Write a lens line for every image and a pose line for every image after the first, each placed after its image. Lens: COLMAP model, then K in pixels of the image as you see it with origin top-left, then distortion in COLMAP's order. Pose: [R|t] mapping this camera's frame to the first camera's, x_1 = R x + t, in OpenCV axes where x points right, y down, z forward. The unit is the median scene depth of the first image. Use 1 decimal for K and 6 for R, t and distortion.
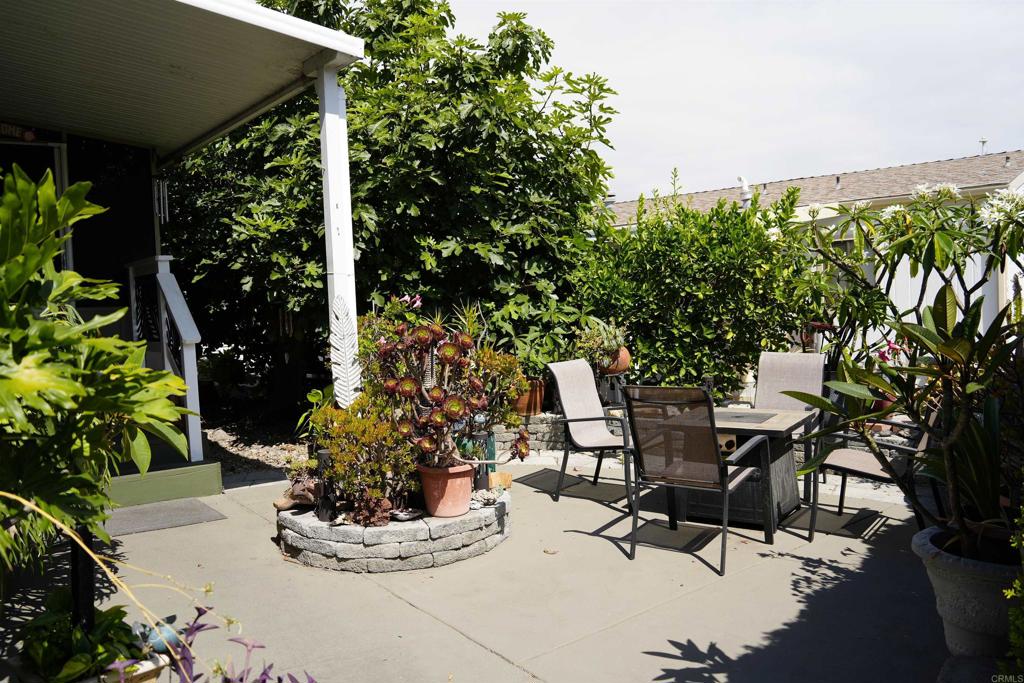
lens RADIAL K [[807.6, 0, 512.3], [0, 807.6, 340.9], [0, 0, 1]] dist [-0.023724, 0.018792]
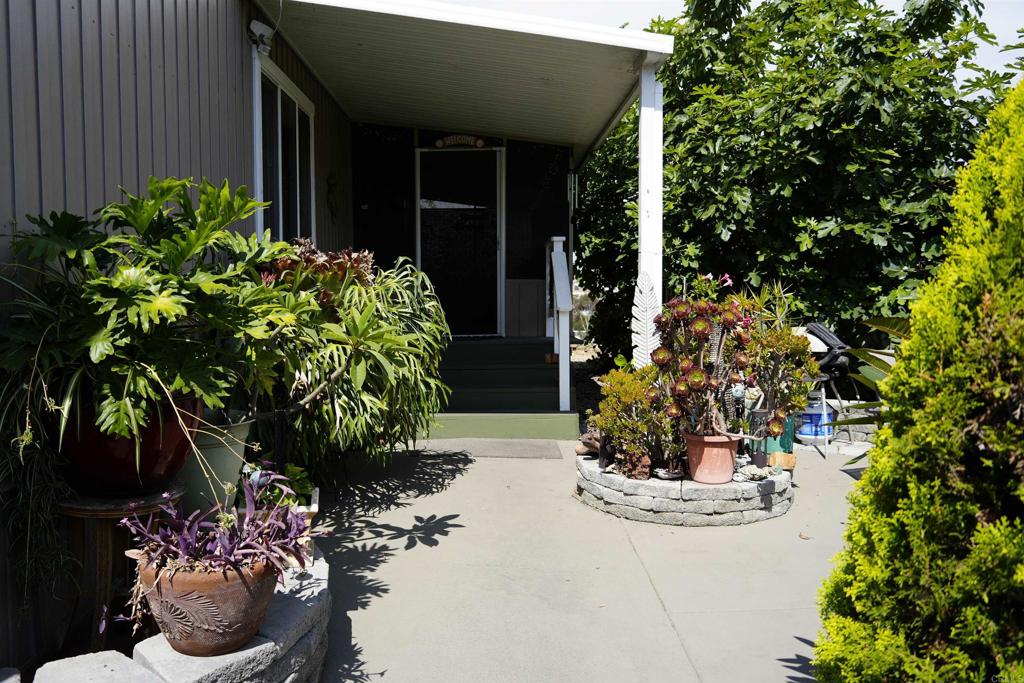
lens RADIAL K [[807.6, 0, 514.5], [0, 807.6, 327.0], [0, 0, 1]] dist [-0.023724, 0.018792]
pose [[0.811723, 0.061565, -0.580789, 0.193517], [-0.058677, 0.997994, 0.023781, 0.001962], [0.581088, 0.014776, 0.813707, -0.005470]]
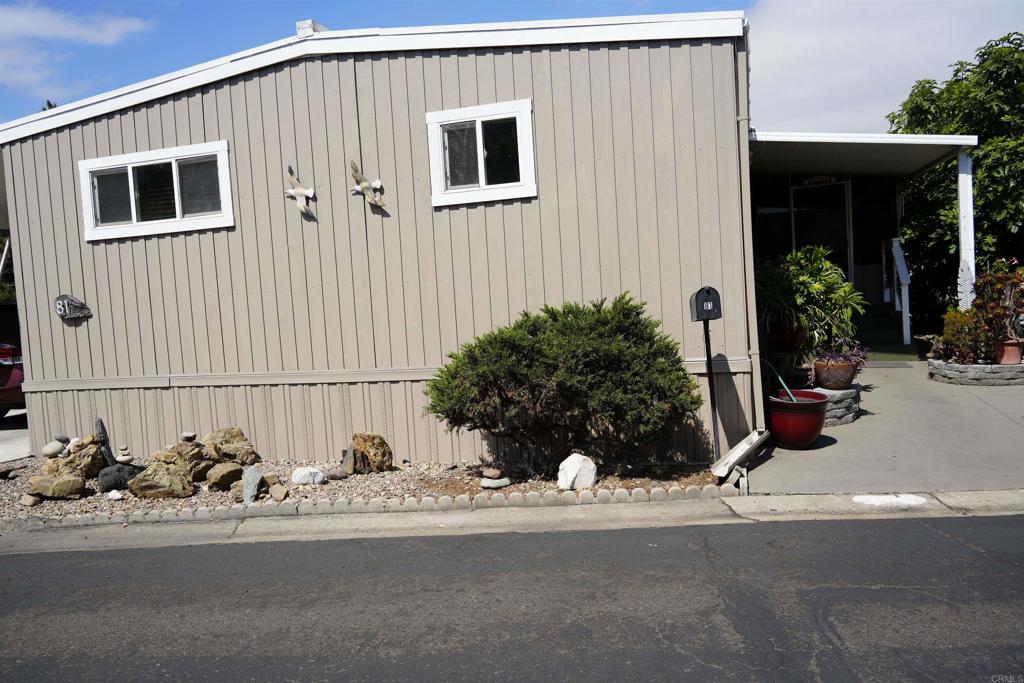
lens RADIAL K [[807.6, 0, 514.2], [0, 807.6, 335.0], [0, 0, 1]] dist [-0.023724, 0.018792]
pose [[0.595203, 0.046719, -0.802216, 0.509984], [0.000339, 0.998294, 0.058389, 0.010169], [0.803576, -0.035025, 0.594171, -0.780132]]
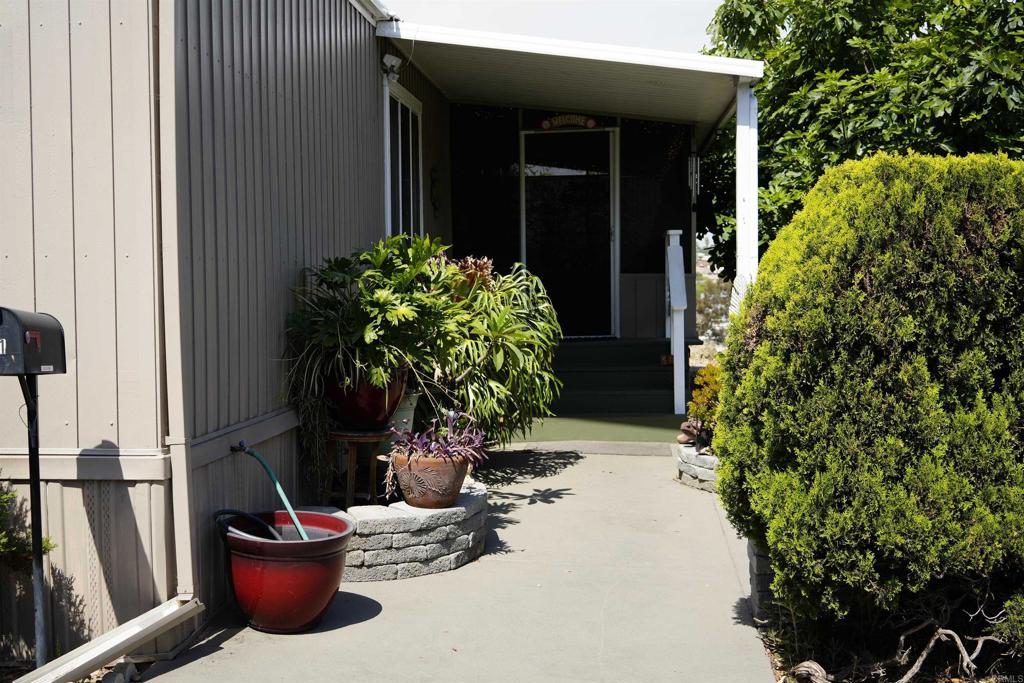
lens RADIAL K [[1345.1, 0, 518.6], [0, 1345.1, 319.7], [0, 0, 1]] dist [0.024576, 0.000000]
pose [[0.748081, 0.053073, -0.661481, 0.576497], [-0.052707, 0.998400, 0.020498, -0.008881], [0.661511, 0.019531, 0.749681, -0.479095]]
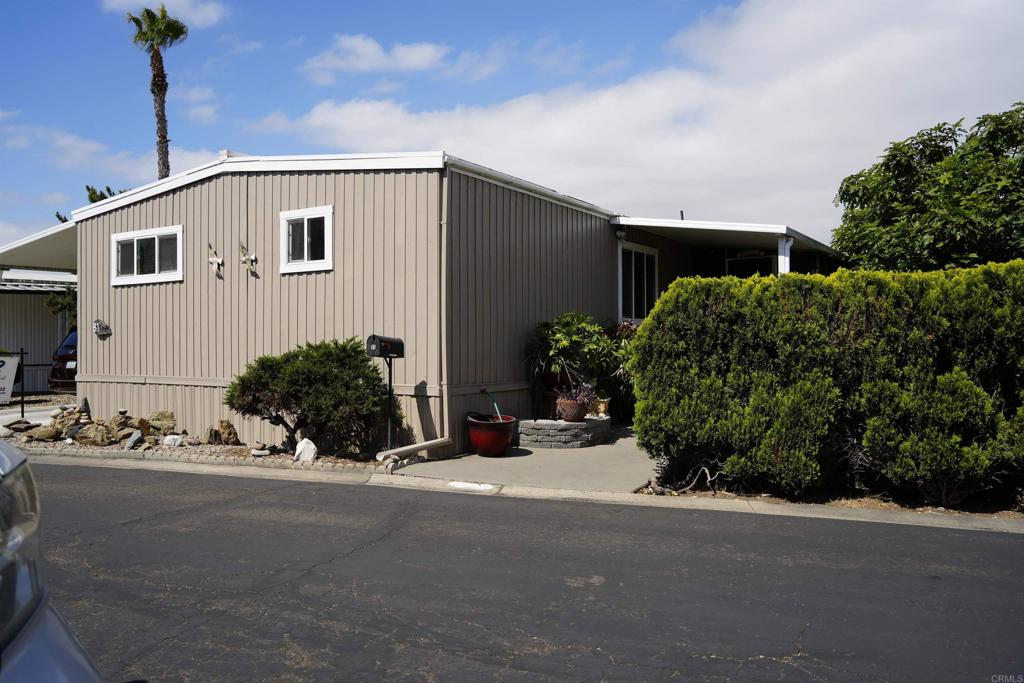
lens RADIAL K [[807.6, 0, 511.6], [0, 807.6, 339.0], [0, 0, 1]] dist [-0.023724, 0.018792]
pose [[0.363809, 0.033119, -0.930885, 1.165360], [-0.055682, 0.998354, 0.013758, -0.011712], [0.929808, 0.046828, 0.365054, -0.423723]]
